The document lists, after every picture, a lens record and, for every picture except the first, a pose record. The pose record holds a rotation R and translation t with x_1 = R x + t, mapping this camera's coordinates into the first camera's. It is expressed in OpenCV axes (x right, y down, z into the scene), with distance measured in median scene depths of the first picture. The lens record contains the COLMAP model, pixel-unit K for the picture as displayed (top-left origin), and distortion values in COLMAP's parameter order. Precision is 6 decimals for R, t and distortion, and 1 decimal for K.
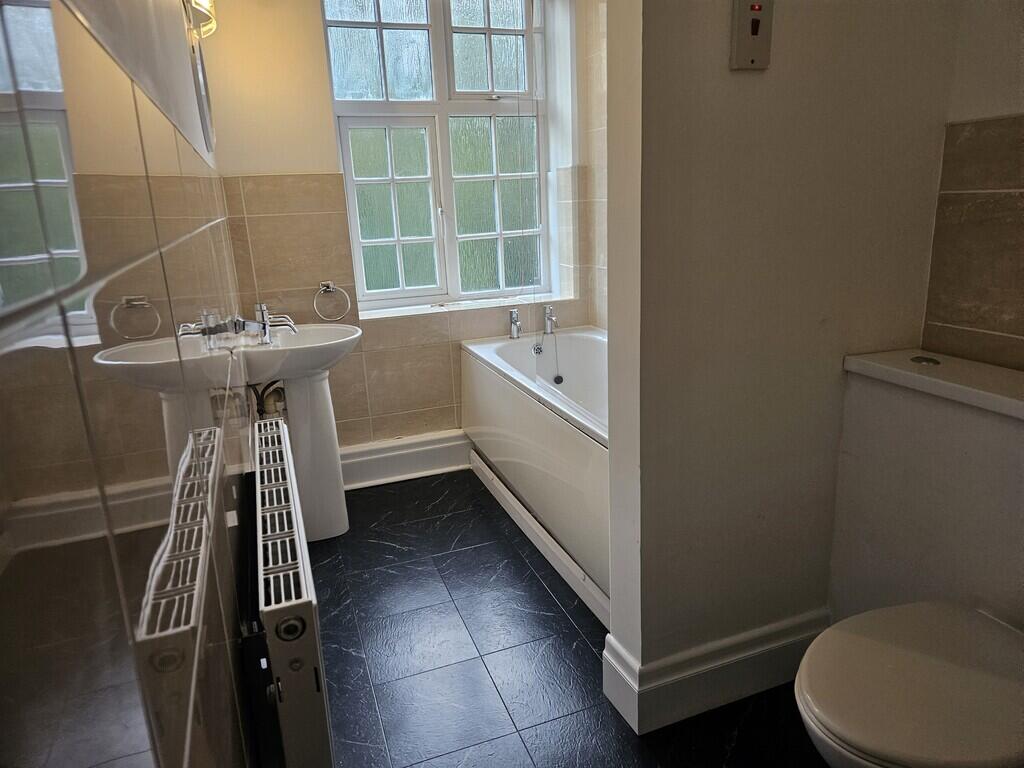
lens RADIAL K [[677.7, 0, 512.3], [0, 677.7, 376.4], [0, 0, 1]] dist [0.002865, 0.000706]
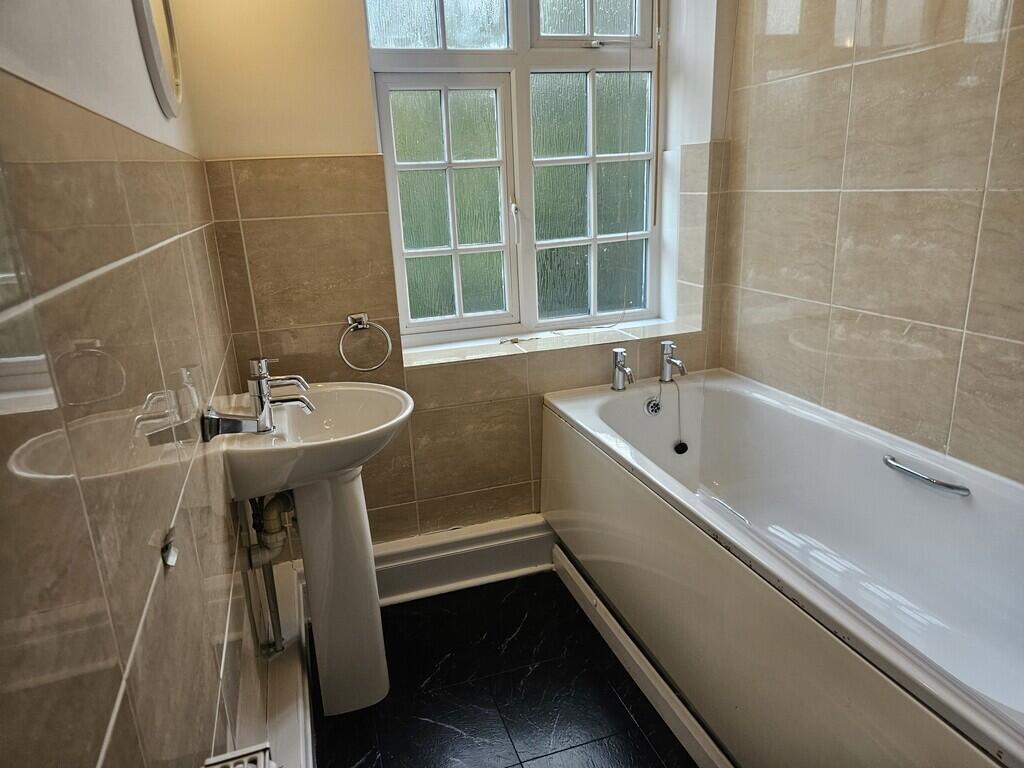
lens RADIAL K [[623.5, 0, 472.2], [0, 623.5, 362.1], [0, 0, 1]] dist [0.006396, 0.000118]
pose [[0.997642, 0.011229, -0.067710, -0.105876], [-0.009796, 0.999722, 0.021462, -0.097558], [0.067932, -0.020748, 0.997474, 0.346820]]
